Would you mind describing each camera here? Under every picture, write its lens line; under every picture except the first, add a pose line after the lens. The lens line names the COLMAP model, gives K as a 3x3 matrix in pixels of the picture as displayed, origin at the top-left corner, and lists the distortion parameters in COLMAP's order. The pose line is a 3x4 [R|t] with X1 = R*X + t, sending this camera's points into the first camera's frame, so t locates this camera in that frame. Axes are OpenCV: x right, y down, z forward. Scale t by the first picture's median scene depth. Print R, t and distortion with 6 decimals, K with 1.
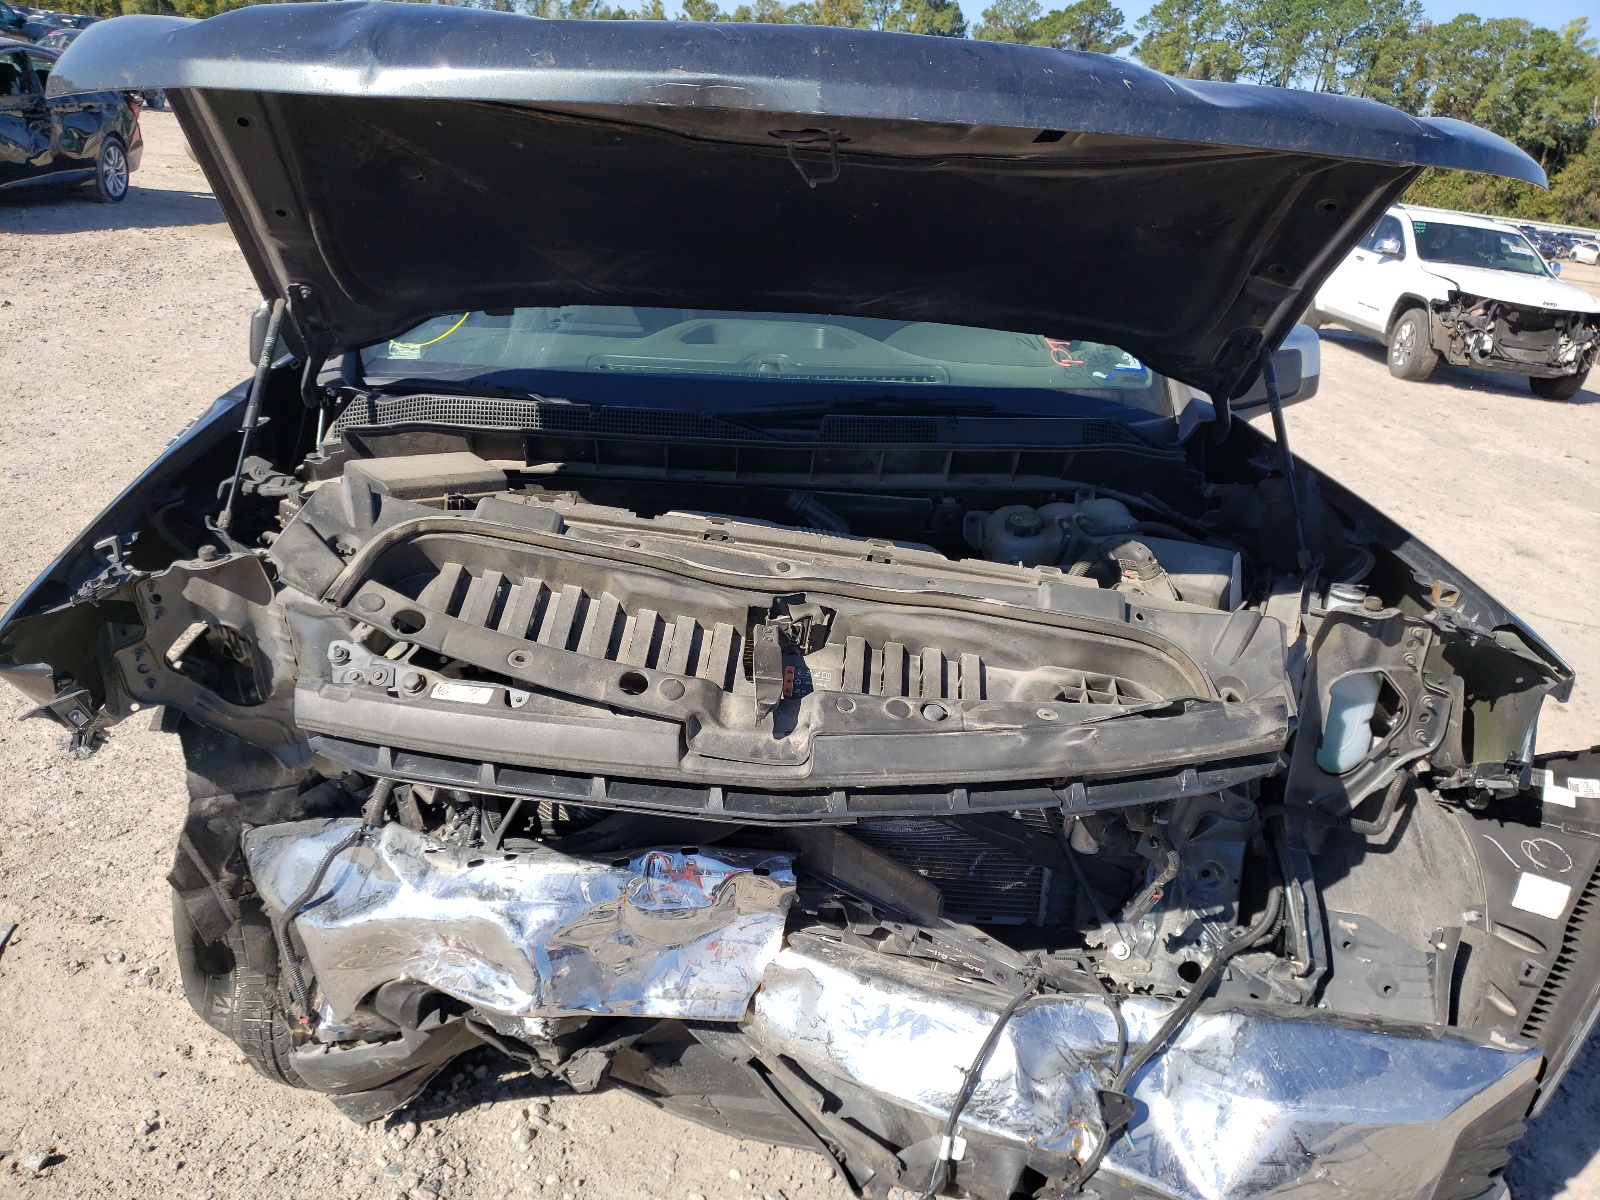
lens RADIAL K [[1340.2, 0, 795.9], [0, 1340.2, 598.8], [0, 0, 1]] dist [0.016379, -0.001448]
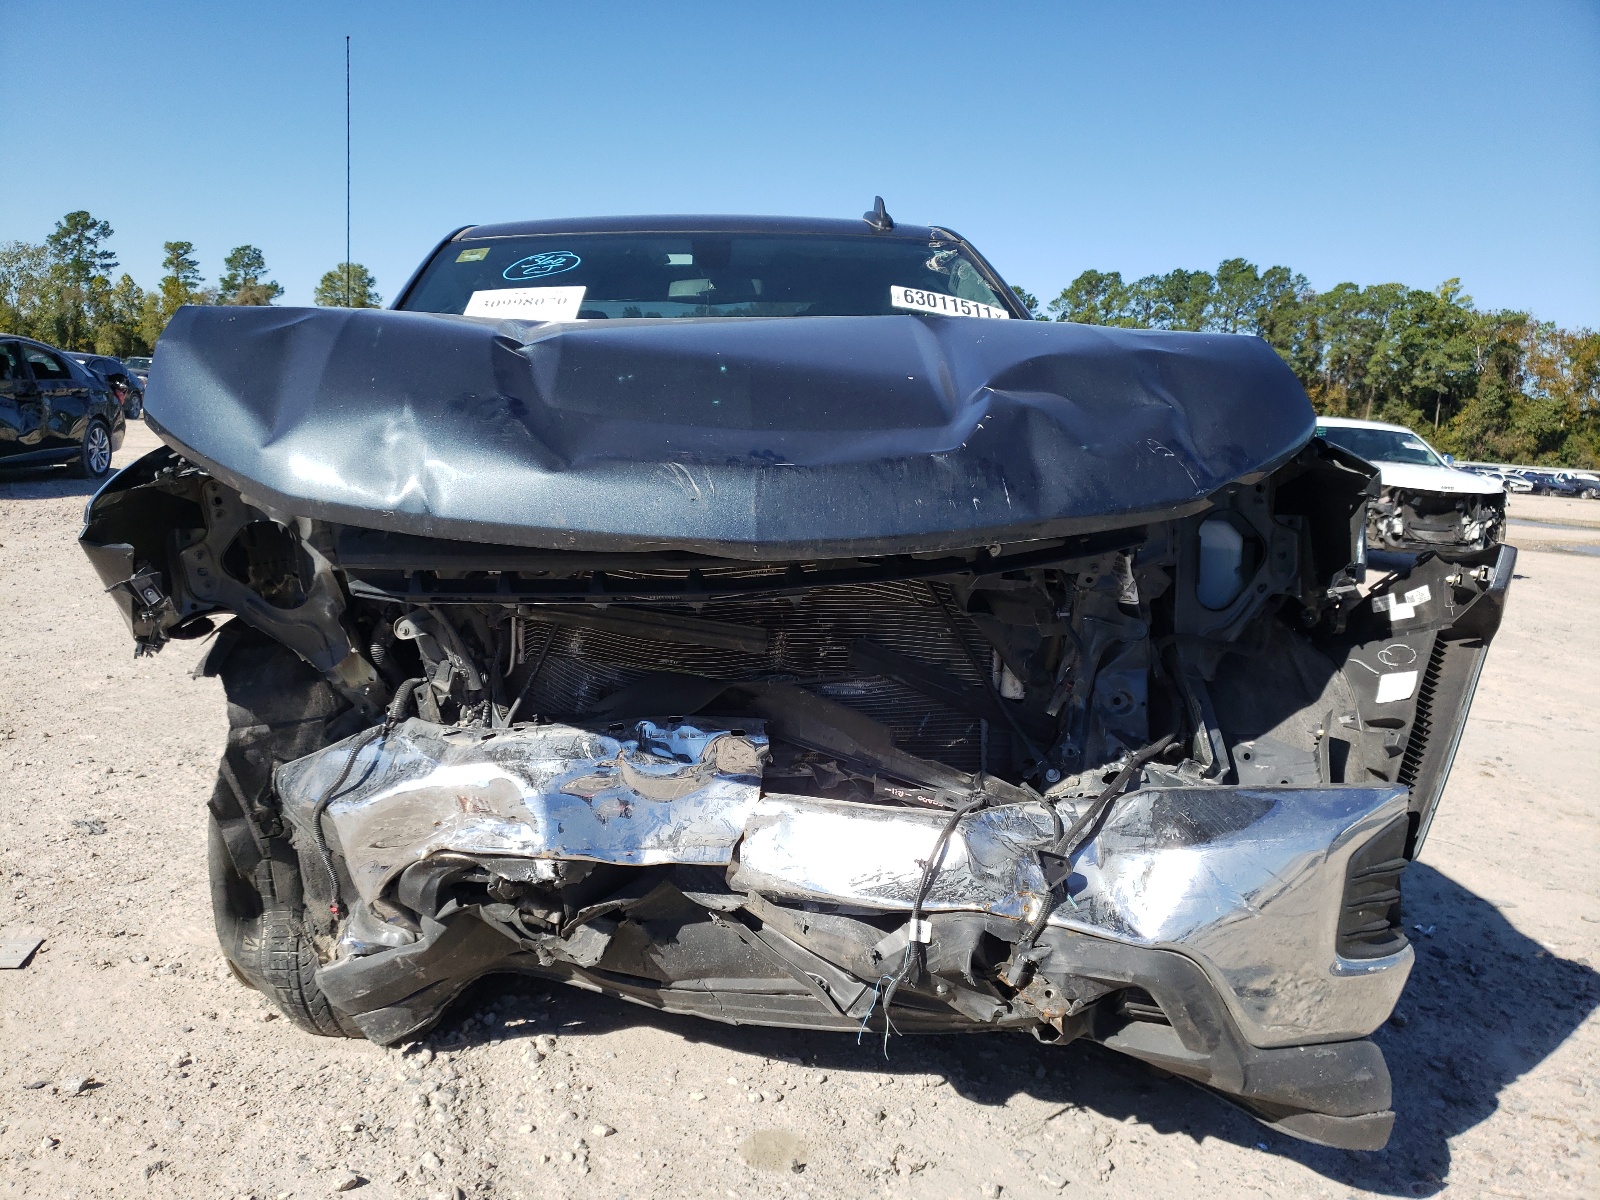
lens RADIAL K [[1340.2, 0, 801.5], [0, 1340.2, 601.4], [0, 0, 1]] dist [0.016379, -0.001448]
pose [[0.997261, -0.064423, 0.036331, -0.005166], [0.070449, 0.976975, -0.201386, 0.287948], [-0.022520, 0.203394, 0.978838, -0.130895]]
